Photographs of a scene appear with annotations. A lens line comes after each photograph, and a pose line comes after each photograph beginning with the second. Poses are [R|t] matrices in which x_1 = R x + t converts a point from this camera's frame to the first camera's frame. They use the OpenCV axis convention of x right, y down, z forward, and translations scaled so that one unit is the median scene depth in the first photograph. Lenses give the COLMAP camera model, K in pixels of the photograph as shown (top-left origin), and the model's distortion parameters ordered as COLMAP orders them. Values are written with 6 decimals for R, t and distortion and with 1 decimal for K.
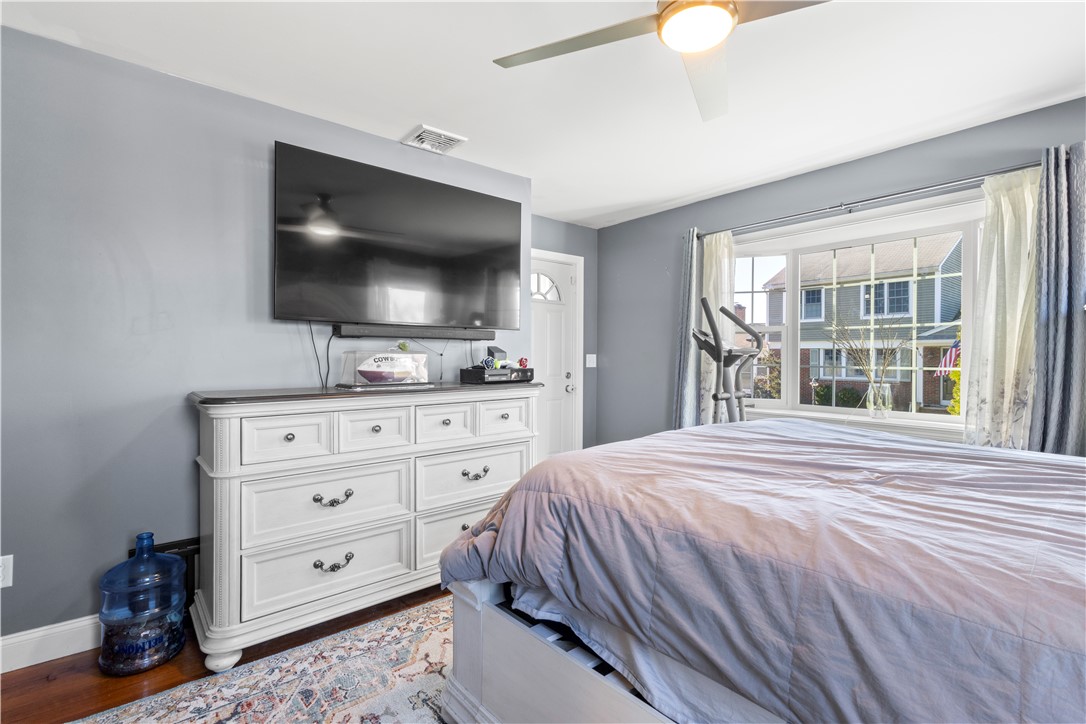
lens RADIAL K [[497.6, 0, 540.1], [0, 497.6, 359.1], [0, 0, 1]] dist [0.000617, -0.000148]
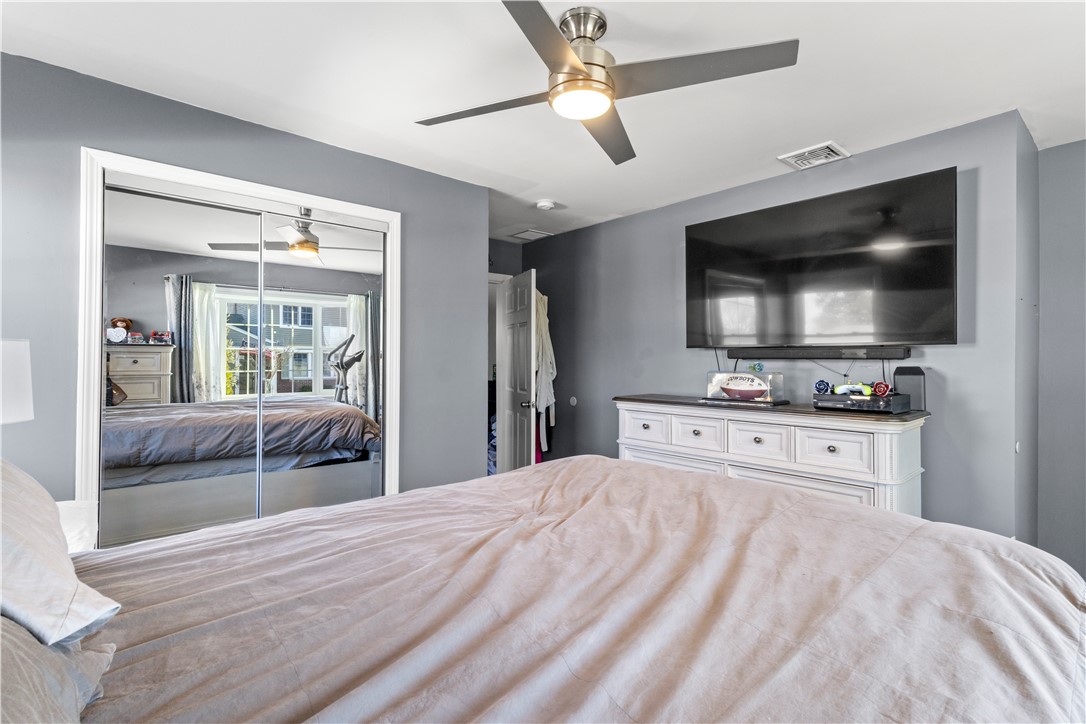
lens RADIAL K [[497.6, 0, 542.3], [0, 497.6, 363.0], [0, 0, 1]] dist [0.000617, -0.000148]
pose [[0.033169, -0.002096, -0.999448, 0.820823], [-0.012176, 0.999923, -0.002502, -0.027595], [0.999376, 0.012253, 0.033141, 0.489279]]
